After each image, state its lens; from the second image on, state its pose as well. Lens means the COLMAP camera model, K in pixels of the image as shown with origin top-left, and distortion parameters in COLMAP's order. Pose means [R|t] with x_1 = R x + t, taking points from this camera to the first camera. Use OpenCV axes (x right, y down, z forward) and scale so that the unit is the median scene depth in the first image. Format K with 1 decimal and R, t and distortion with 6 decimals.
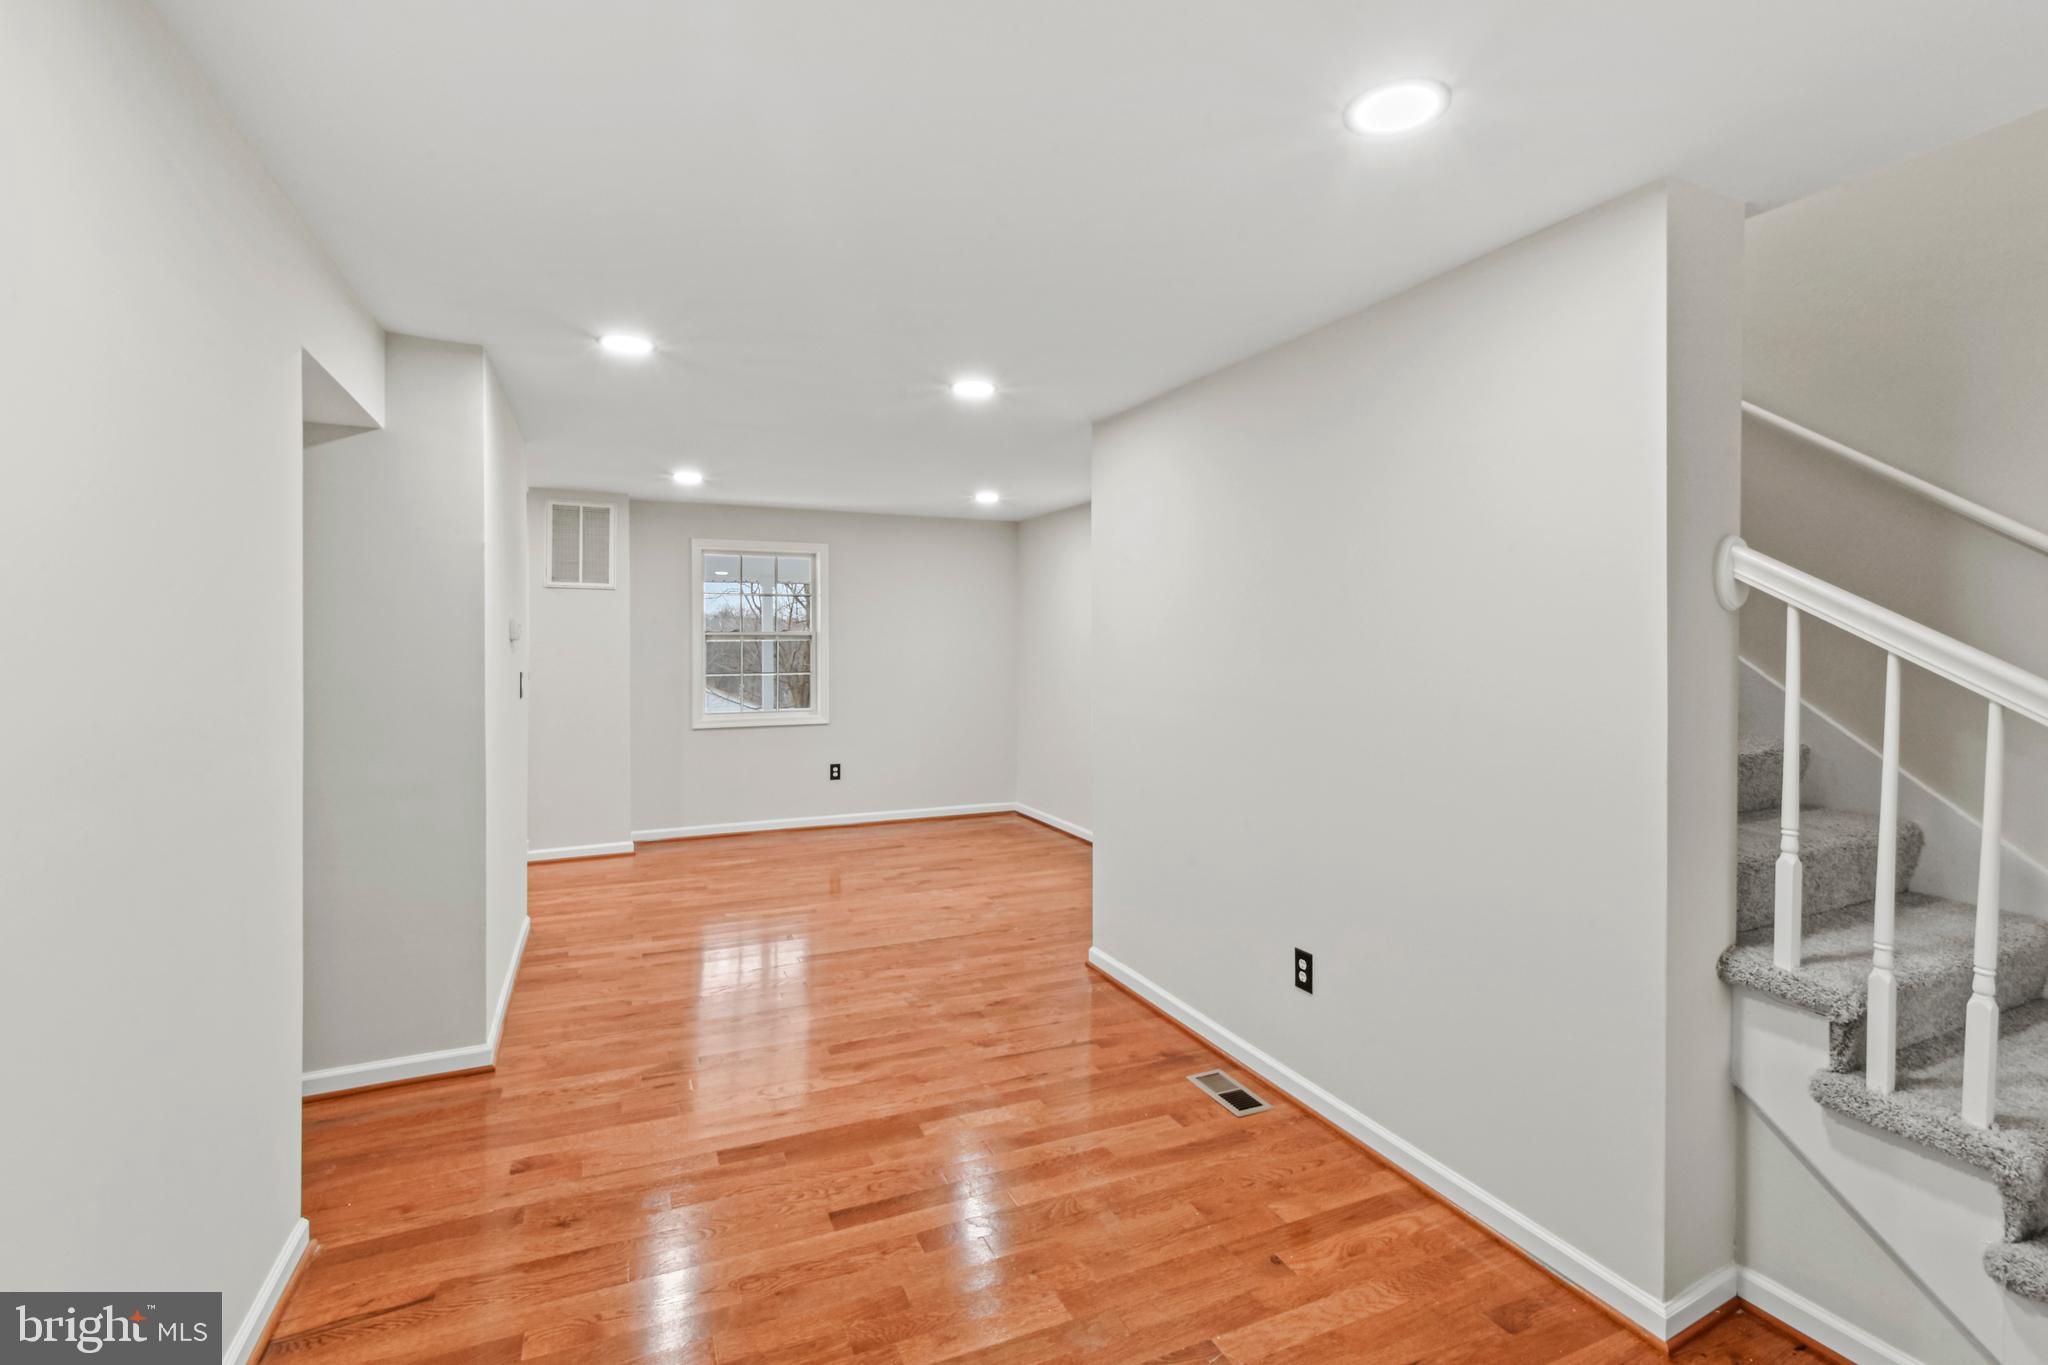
lens RADIAL K [[929.7, 0, 1031.9], [0, 929.7, 662.7], [0, 0, 1]] dist [0.002716, -0.000624]
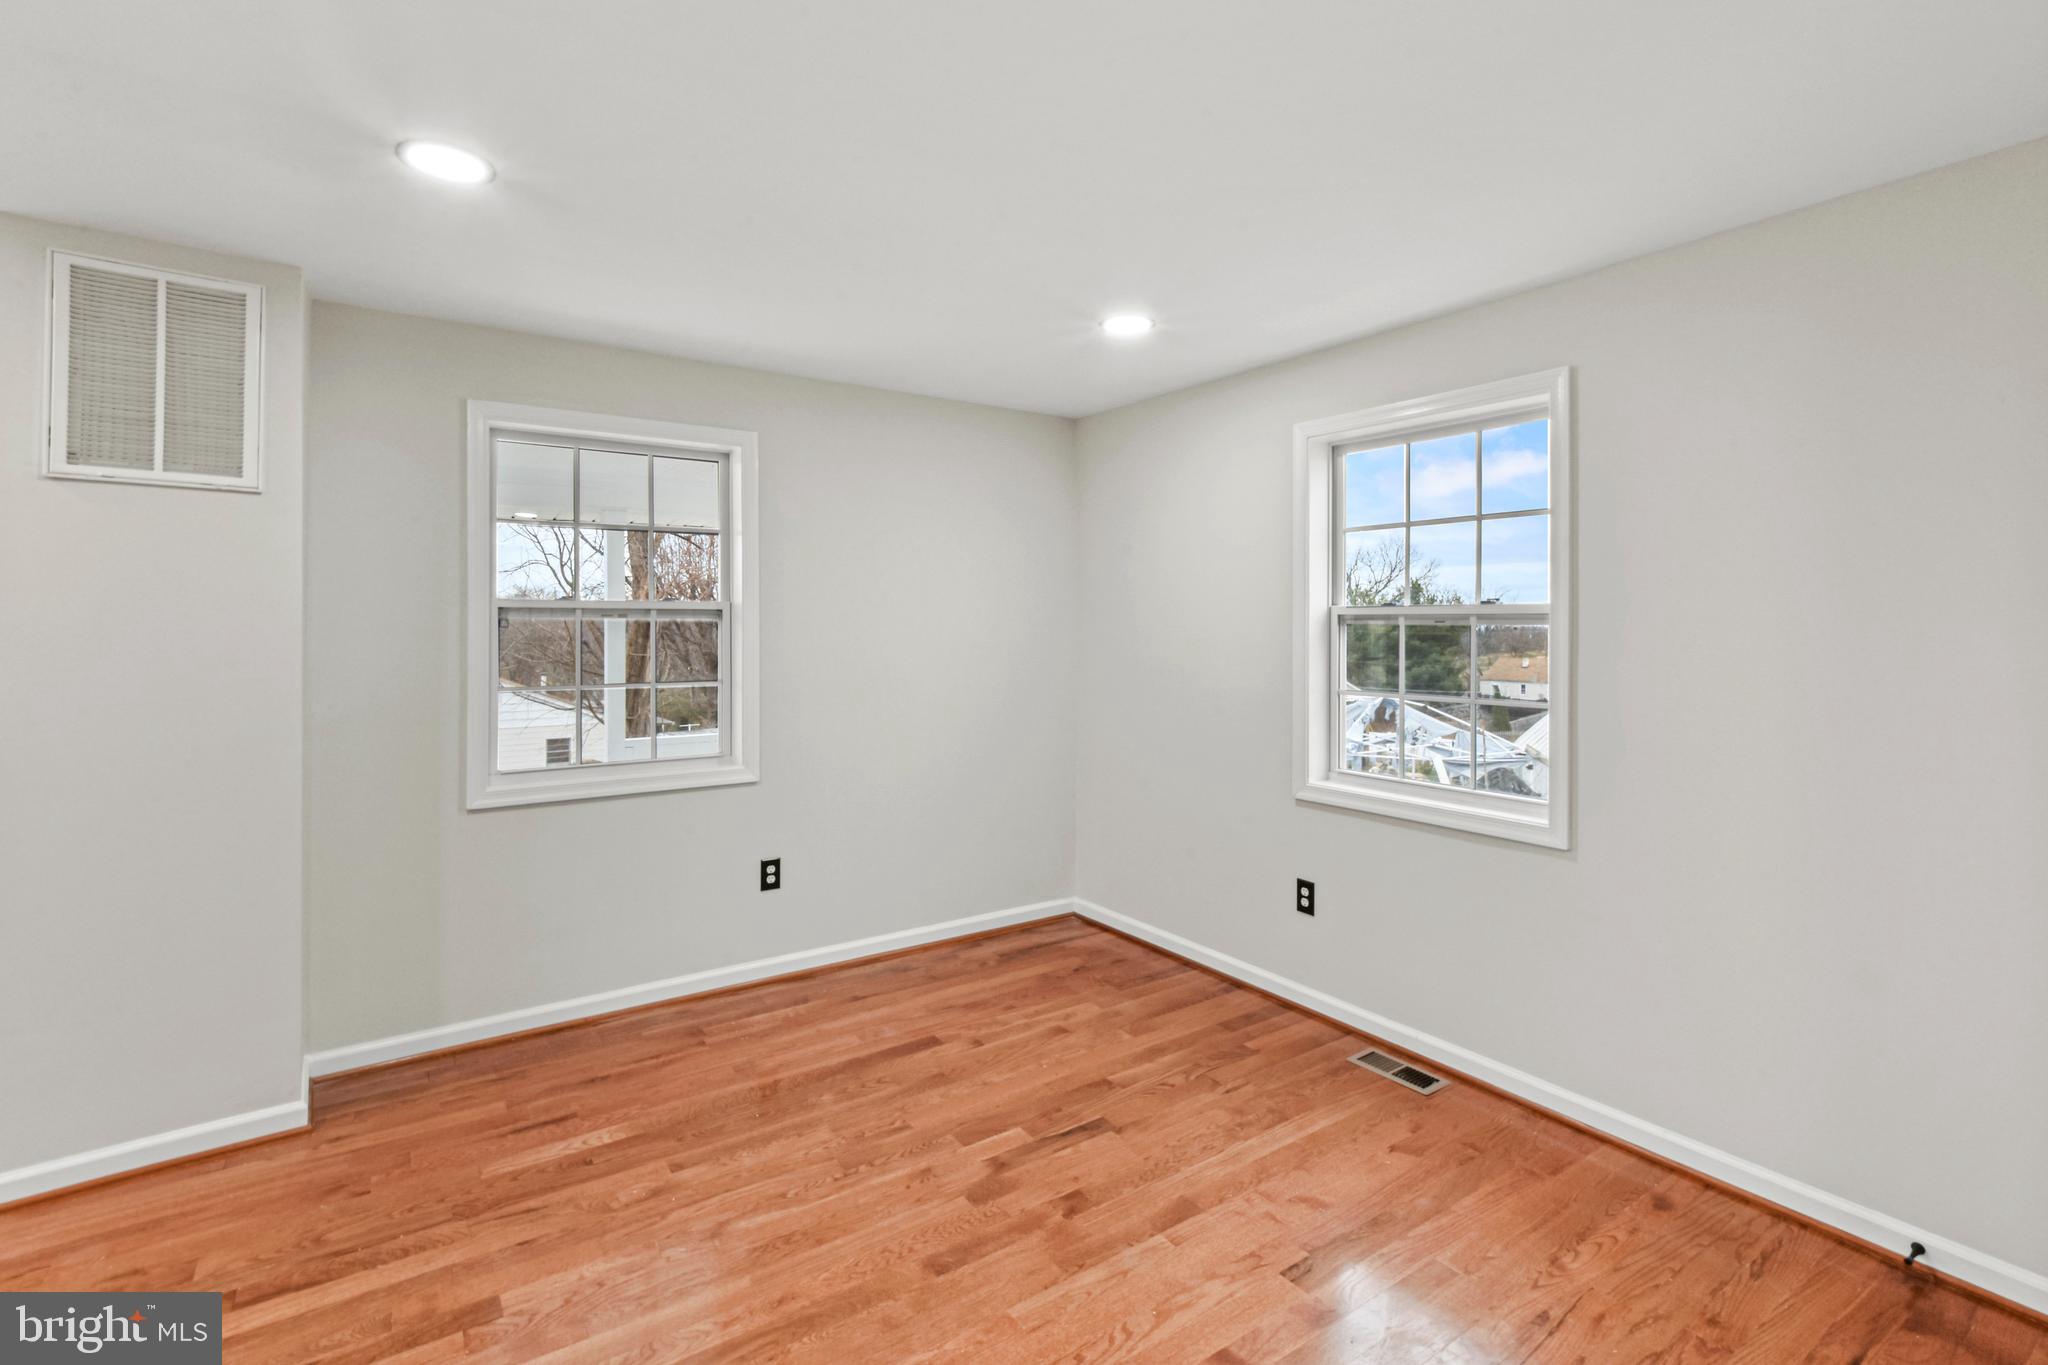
lens RADIAL K [[929.7, 0, 1027.8], [0, 929.7, 628.7], [0, 0, 1]] dist [0.002716, -0.000624]
pose [[0.984090, -0.002738, 0.177647, -0.188106], [0.007048, 0.999696, -0.023636, -0.006522], [-0.177528, 0.024512, 0.983810, 0.537565]]
